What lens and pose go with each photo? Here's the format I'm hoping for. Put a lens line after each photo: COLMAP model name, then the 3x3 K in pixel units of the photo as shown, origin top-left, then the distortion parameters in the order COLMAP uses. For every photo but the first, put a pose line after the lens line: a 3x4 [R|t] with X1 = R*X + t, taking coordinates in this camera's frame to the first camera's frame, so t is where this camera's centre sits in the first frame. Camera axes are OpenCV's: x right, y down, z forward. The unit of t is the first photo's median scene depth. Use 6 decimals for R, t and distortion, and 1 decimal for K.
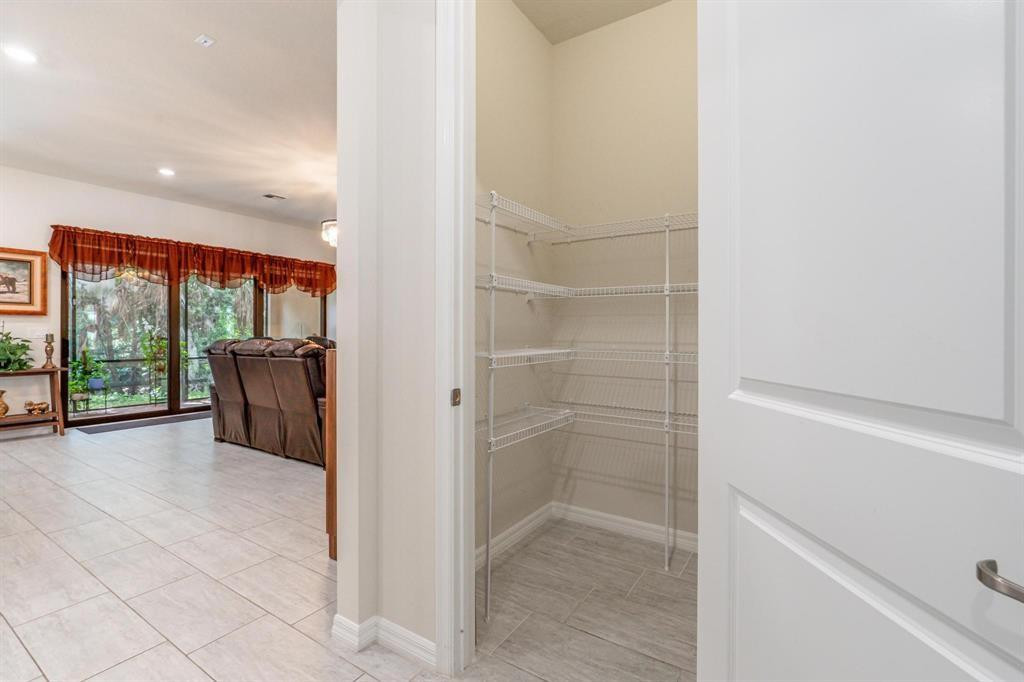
lens RADIAL K [[463.0, 0, 509.9], [0, 463.0, 334.1], [0, 0, 1]] dist [0.000166, 0.000575]
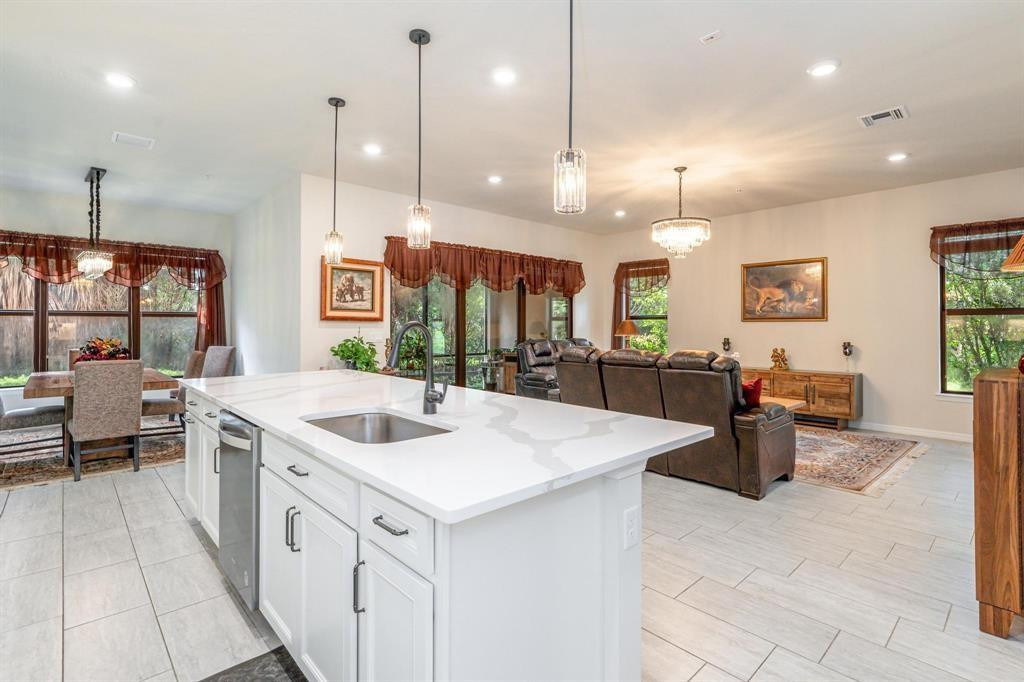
lens RADIAL K [[485.1, 0, 512.8], [0, 485.1, 321.0], [0, 0, 1]] dist [-0.001011, 0.000530]
pose [[0.972239, -0.003362, -0.233966, -0.447210], [0.001045, 0.999949, -0.010027, -0.028863], [0.233988, 0.009504, 0.972193, -0.021486]]
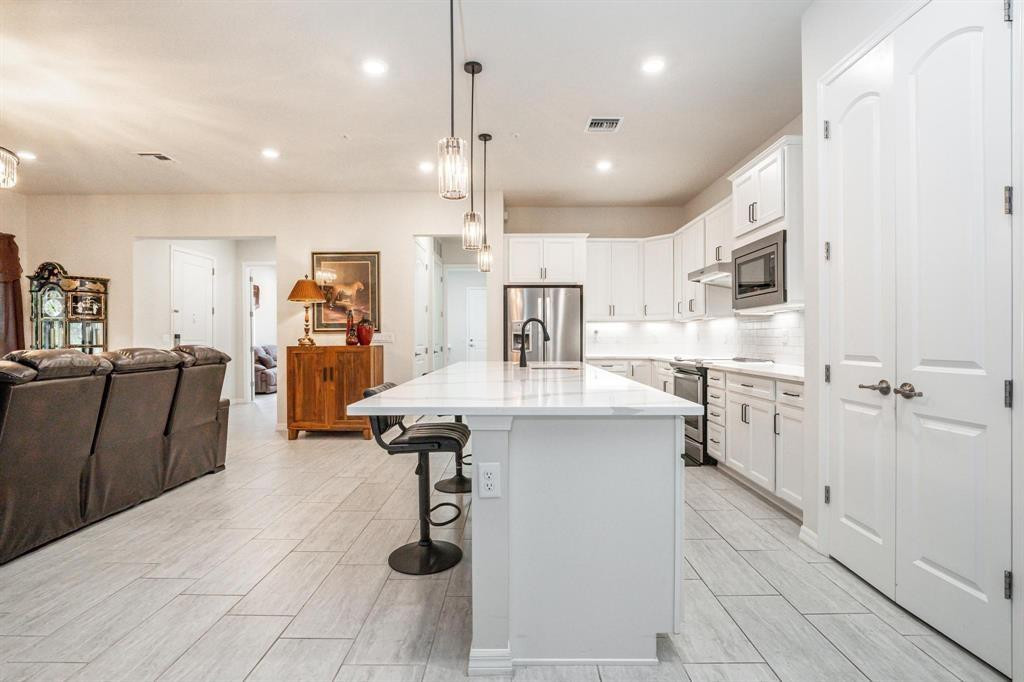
lens RADIAL K [[478.9, 0, 513.7], [0, 478.9, 339.5], [0, 0, 1]] dist [-0.011597, 0.000950]
pose [[-0.547664, -0.004336, 0.836687, -1.200218], [0.000728, 0.999984, 0.005659, -0.003865], [-0.836698, 0.003708, -0.547652, 0.752087]]
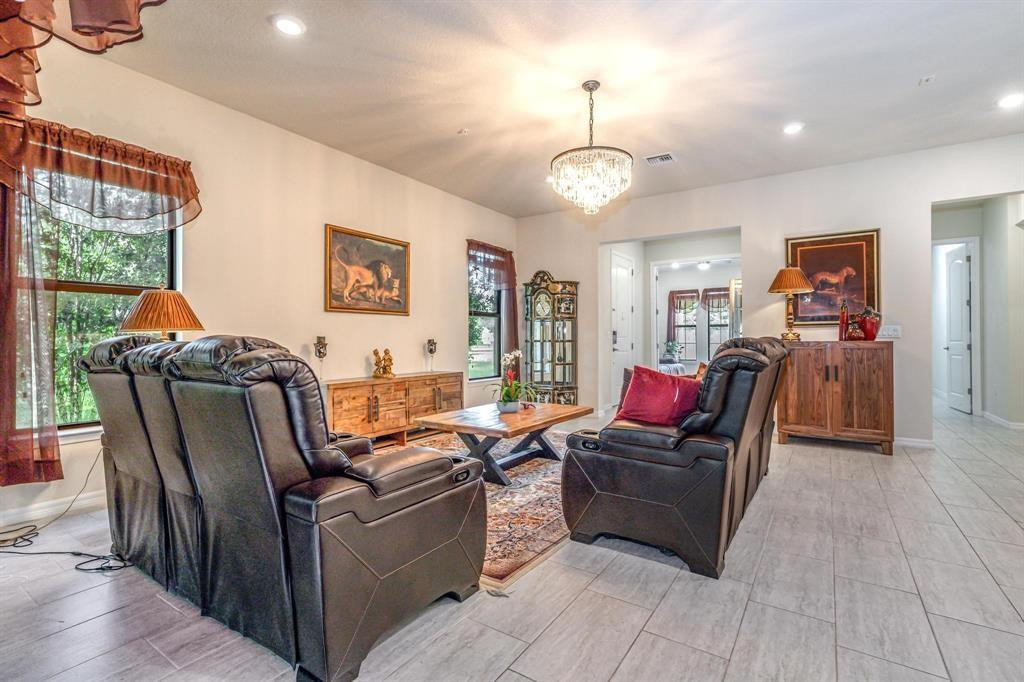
lens RADIAL K [[474.3, 0, 513.6], [0, 474.3, 334.3], [0, 0, 1]] dist [-0.000628, 0.000353]
pose [[-0.000257, 0.008049, 0.999968, -1.009857], [0.000907, 0.999967, -0.008049, 0.009273], [-1.000000, 0.000905, -0.000265, 1.116328]]
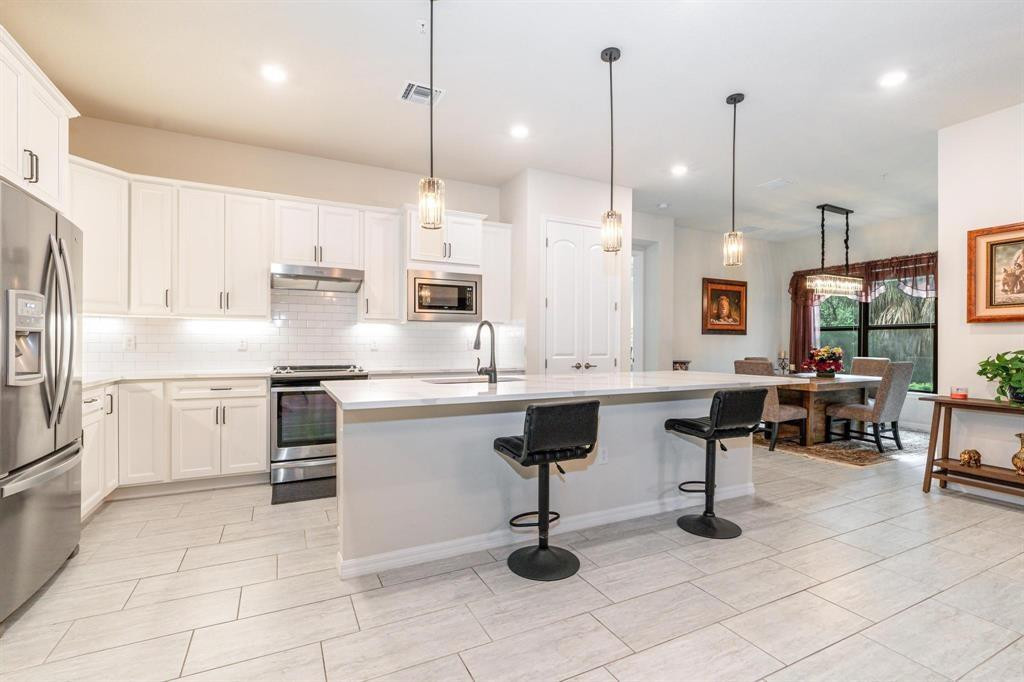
lens RADIAL K [[466.5, 0, 514.3], [0, 466.5, 346.8], [0, 0, 1]] dist [-0.000870, 0.000236]
pose [[-0.492611, -0.001131, -0.870249, -0.139359], [-0.006478, 0.999976, 0.002367, -0.002153], [0.870226, 0.006804, -0.492606, 0.637359]]
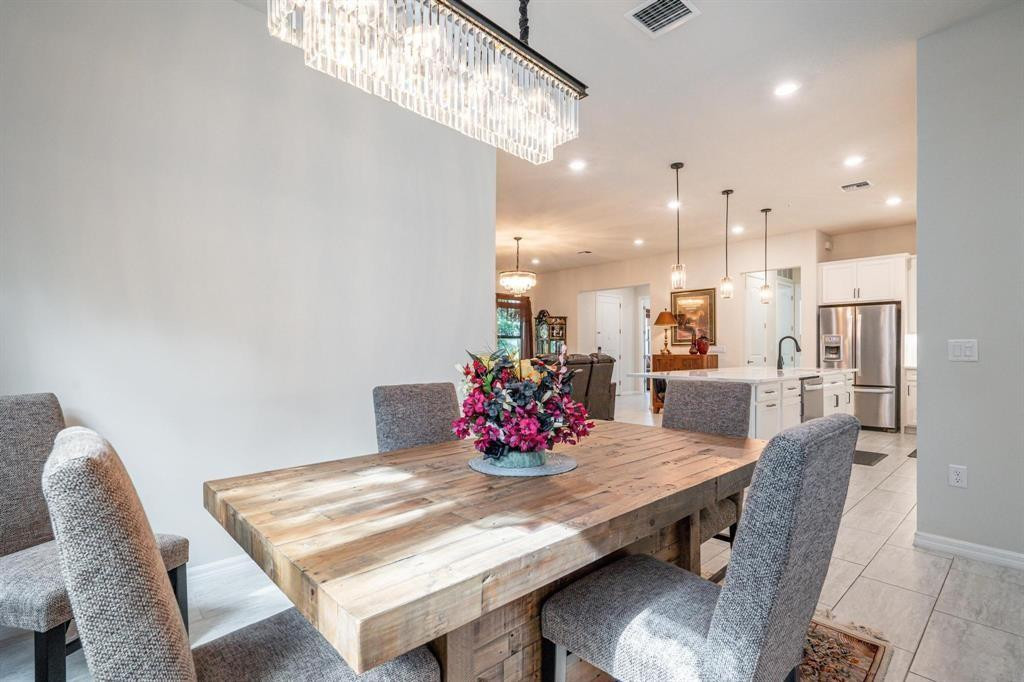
lens RADIAL K [[483.0, 0, 514.0], [0, 483.0, 349.0], [0, 0, 1]] dist [-0.000022, 0.000680]
pose [[0.238655, -0.001683, 0.971103, -1.794534], [0.002223, 0.999997, 0.001187, -0.006068], [-0.971102, 0.001876, 0.238658, 0.663782]]
